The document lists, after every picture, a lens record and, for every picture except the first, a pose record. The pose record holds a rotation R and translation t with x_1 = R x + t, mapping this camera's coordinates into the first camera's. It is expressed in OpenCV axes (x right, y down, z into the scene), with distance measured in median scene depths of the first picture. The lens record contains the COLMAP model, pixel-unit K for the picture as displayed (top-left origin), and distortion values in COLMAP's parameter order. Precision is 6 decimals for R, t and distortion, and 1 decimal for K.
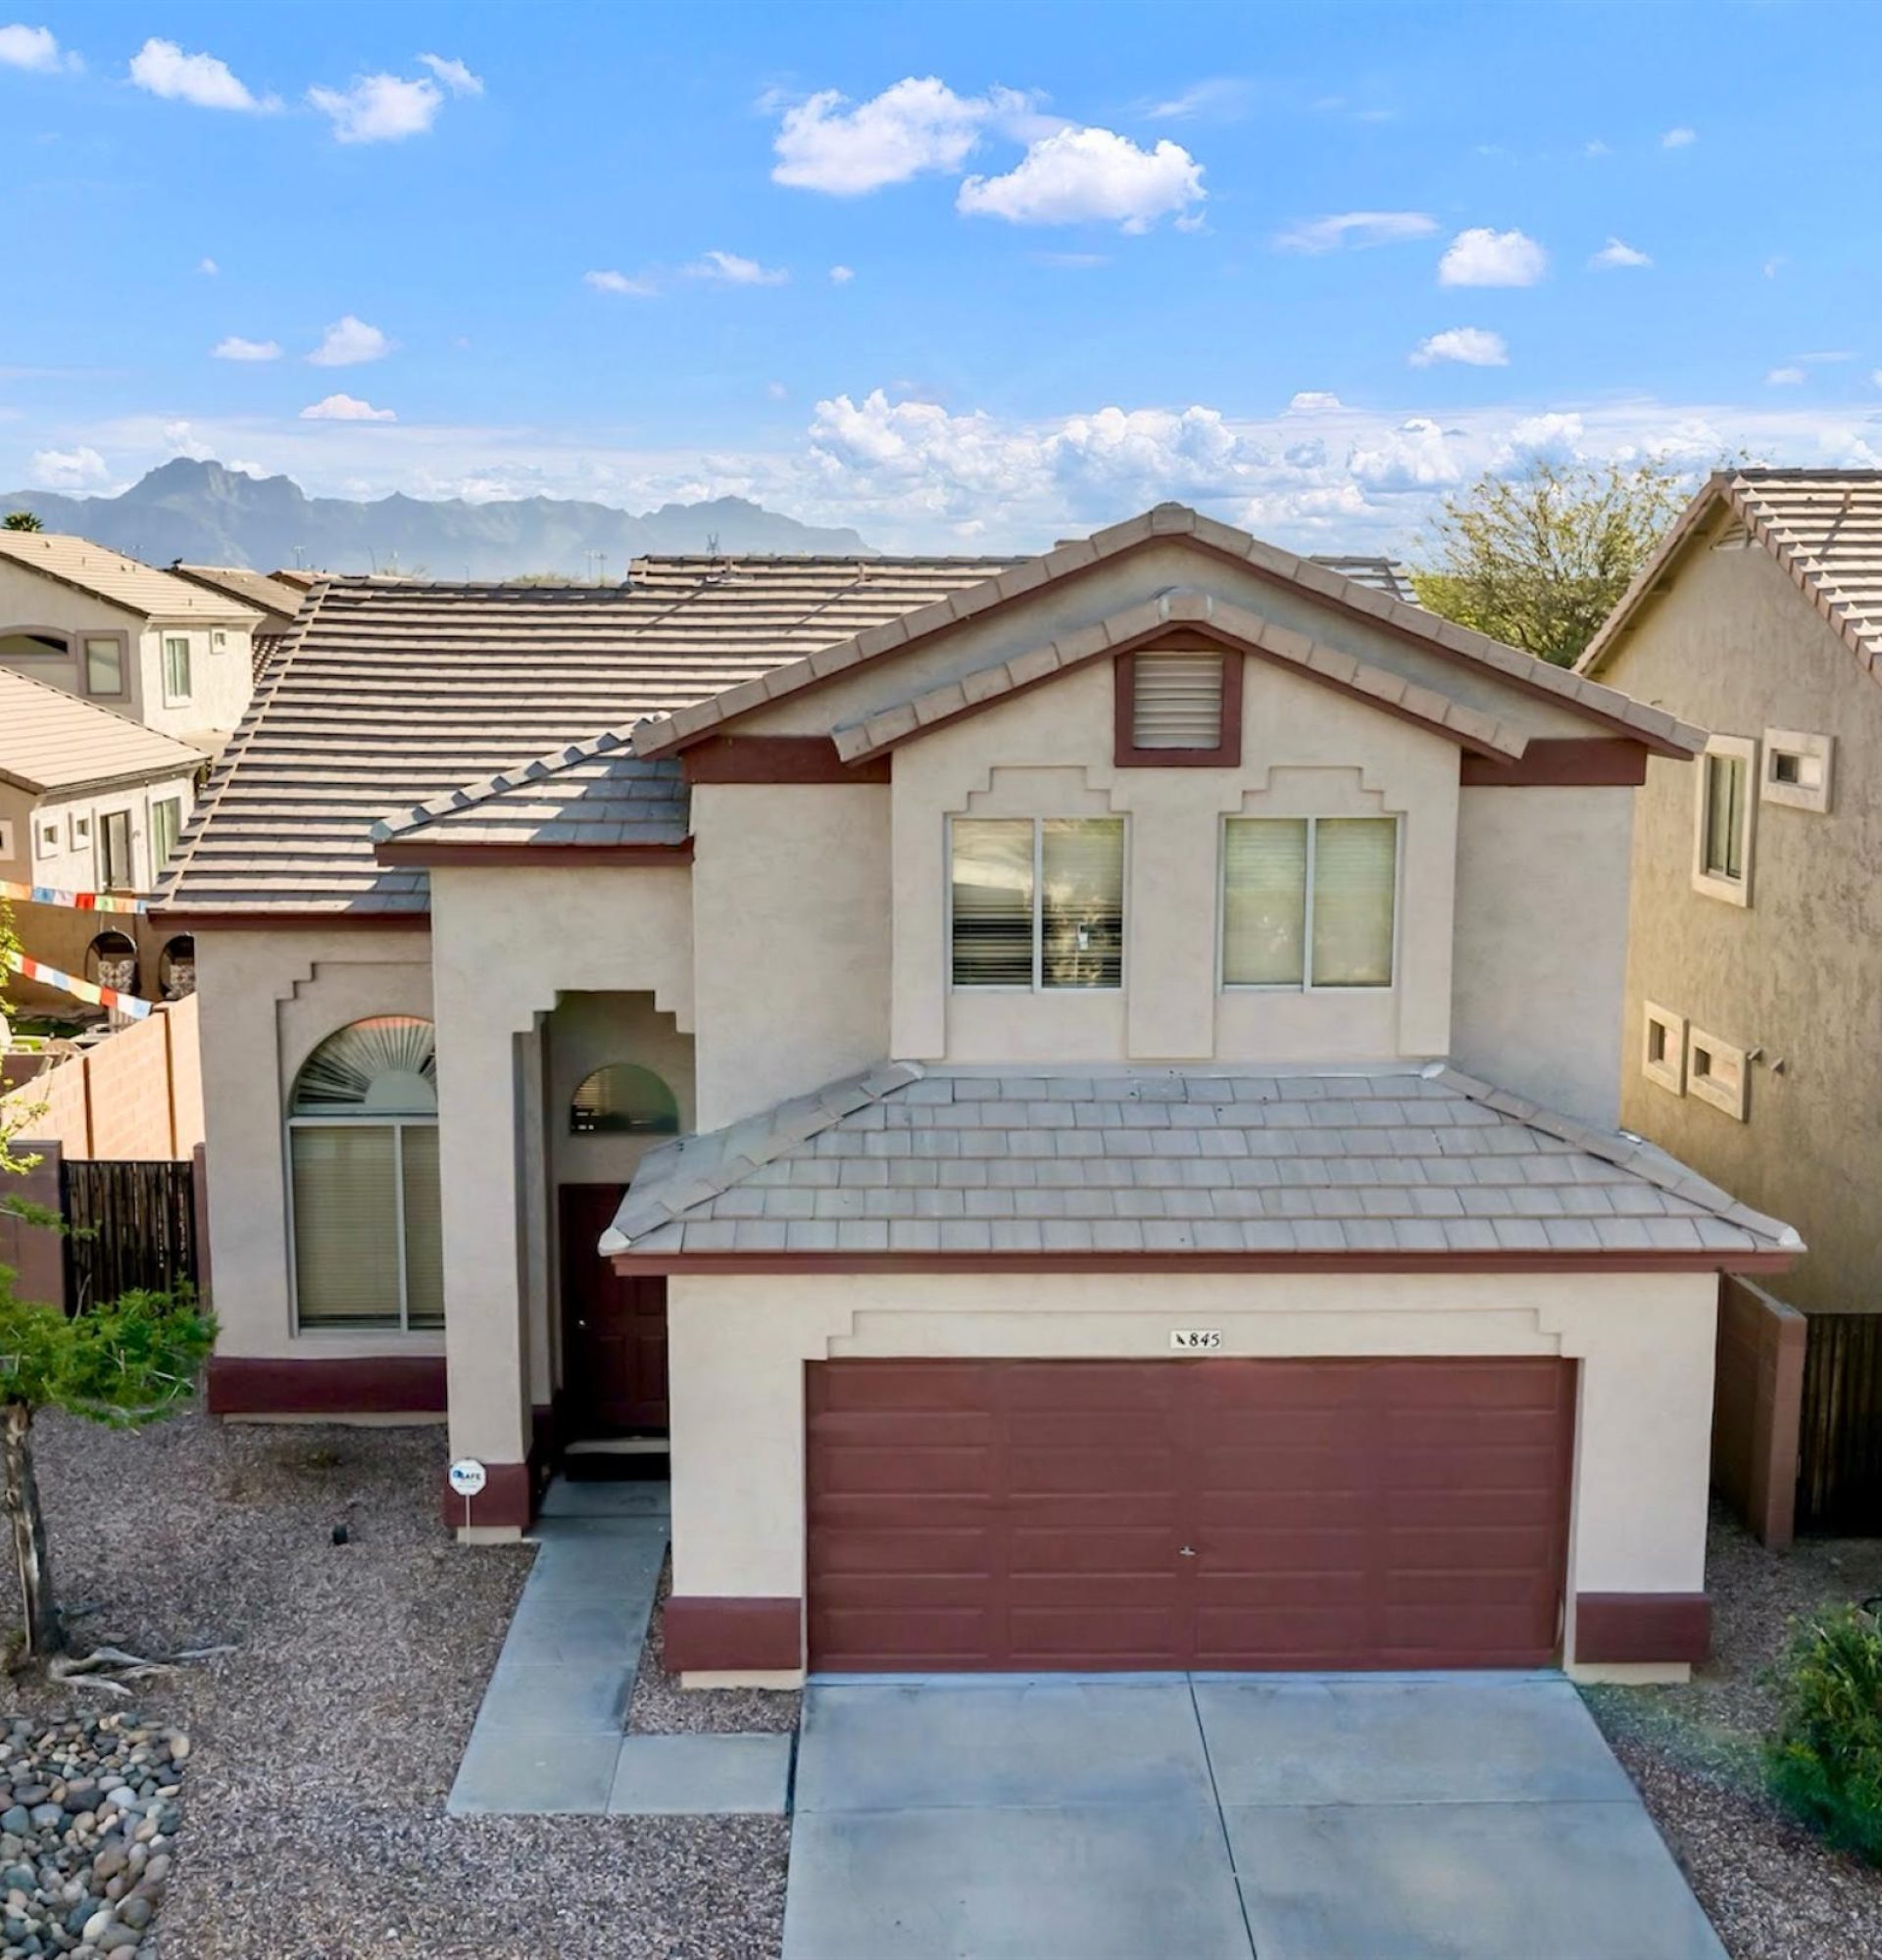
lens RADIAL K [[2233.7, 0, 945.0], [0, 2233.7, 885.2], [0, 0, 1]] dist [0.018882, 0.000000]
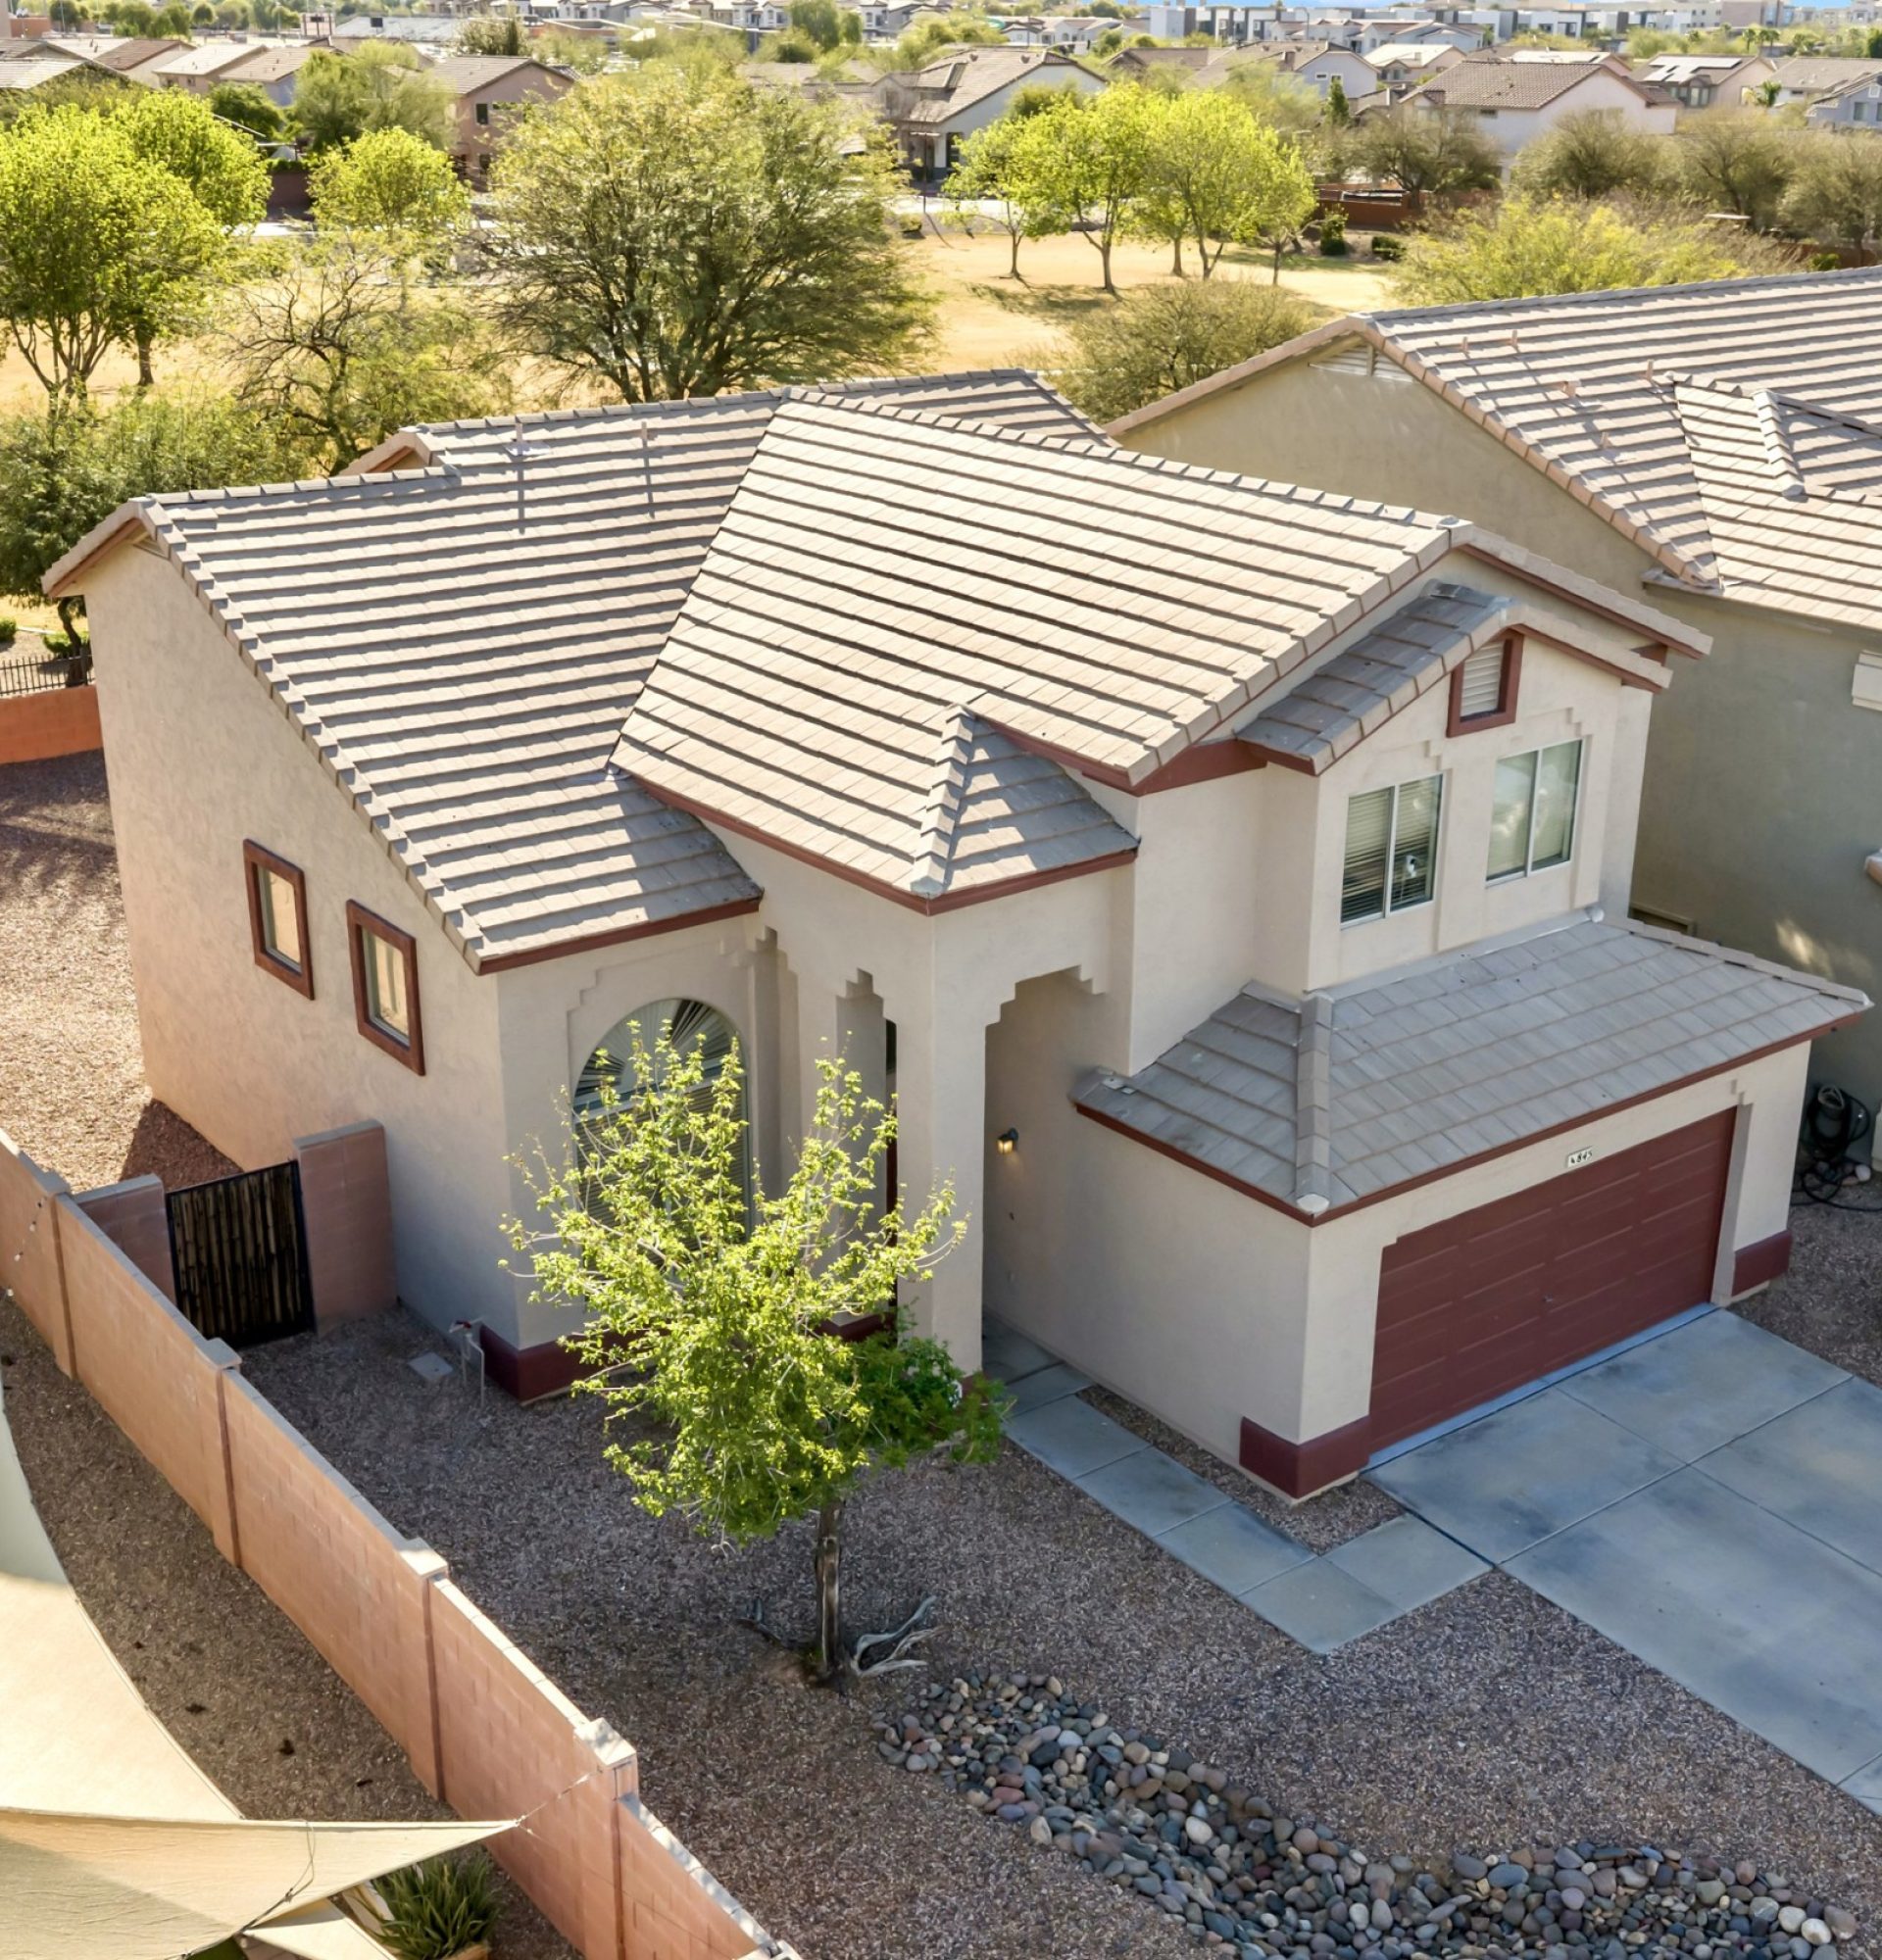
lens RADIAL K [[2233.7, 0, 971.6], [0, 2233.7, 887.1], [0, 0, 1]] dist [0.018882, 0.000000]
pose [[0.834974, -0.182539, 0.519132, -0.830410], [0.069057, 0.970680, 0.230244, -0.282928], [-0.545940, -0.156398, 0.823097, 0.087748]]
